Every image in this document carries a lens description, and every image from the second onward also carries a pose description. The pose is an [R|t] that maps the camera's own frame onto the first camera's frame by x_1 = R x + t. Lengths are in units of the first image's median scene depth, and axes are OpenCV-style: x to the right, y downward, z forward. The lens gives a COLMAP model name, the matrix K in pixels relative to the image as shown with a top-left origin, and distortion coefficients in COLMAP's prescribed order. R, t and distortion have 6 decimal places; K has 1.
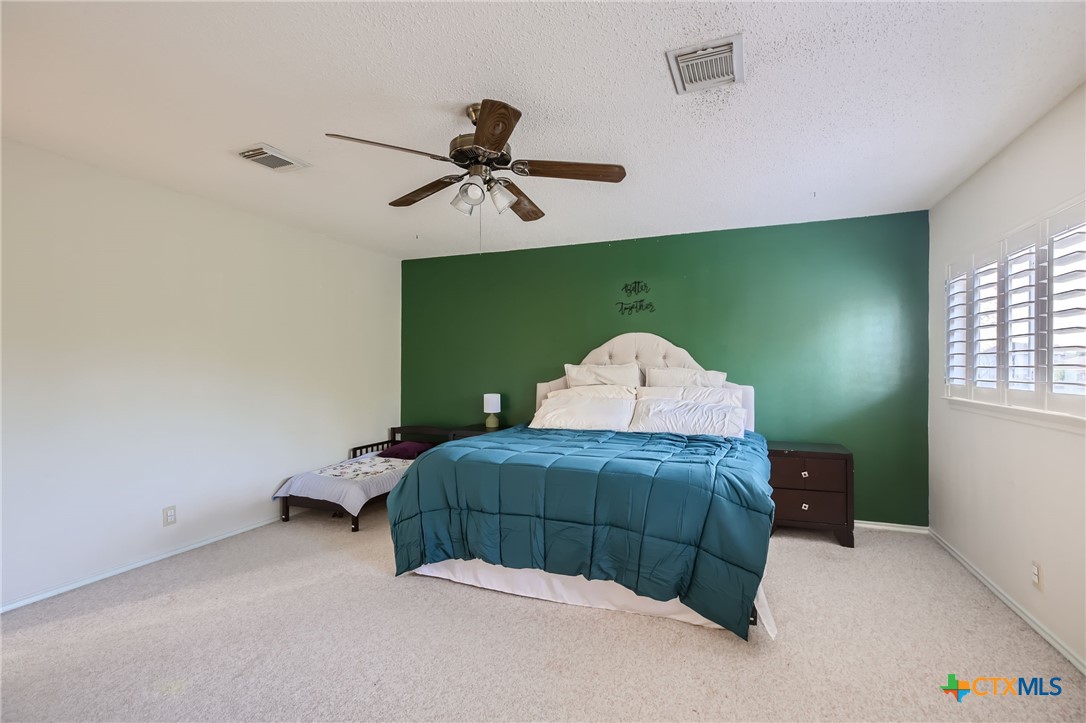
lens RADIAL K [[492.4, 0, 536.2], [0, 492.4, 366.9], [0, 0, 1]] dist [0.007828, 0.001576]
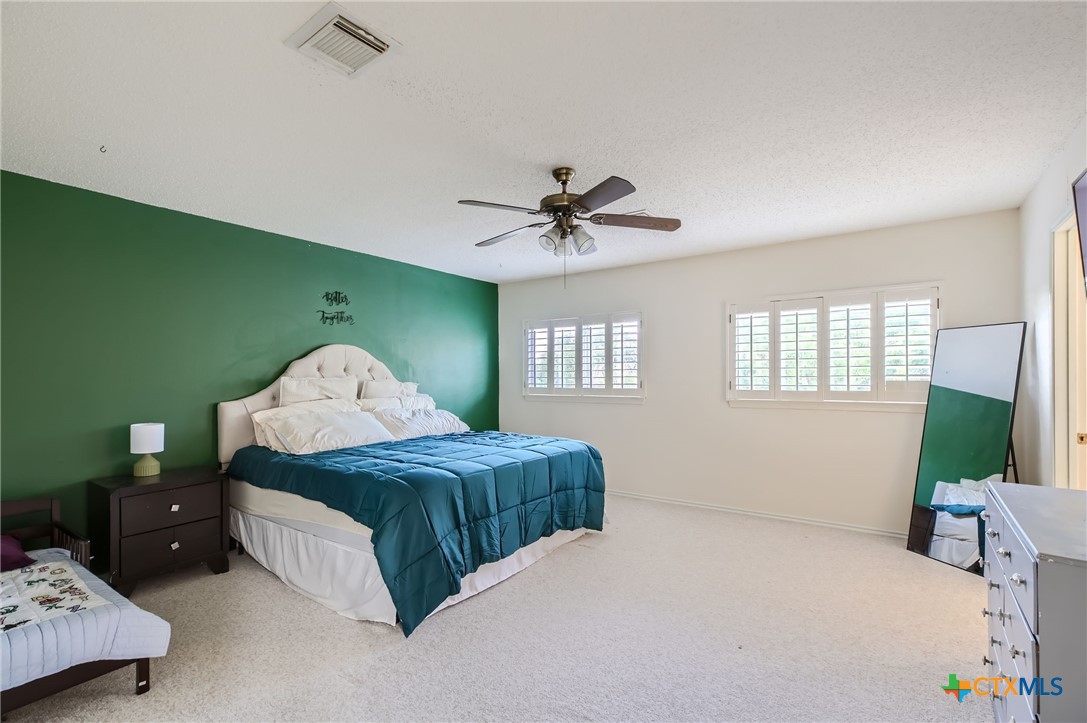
lens RADIAL K [[492.9, 0, 555.4], [0, 492.9, 376.1], [0, 0, 1]] dist [0.007828, 0.001576]
pose [[0.222627, -0.001088, 0.974903, -0.666617], [0.005426, 0.999985, -0.000123, -0.004468], [-0.974889, 0.005318, 0.222630, 0.374058]]
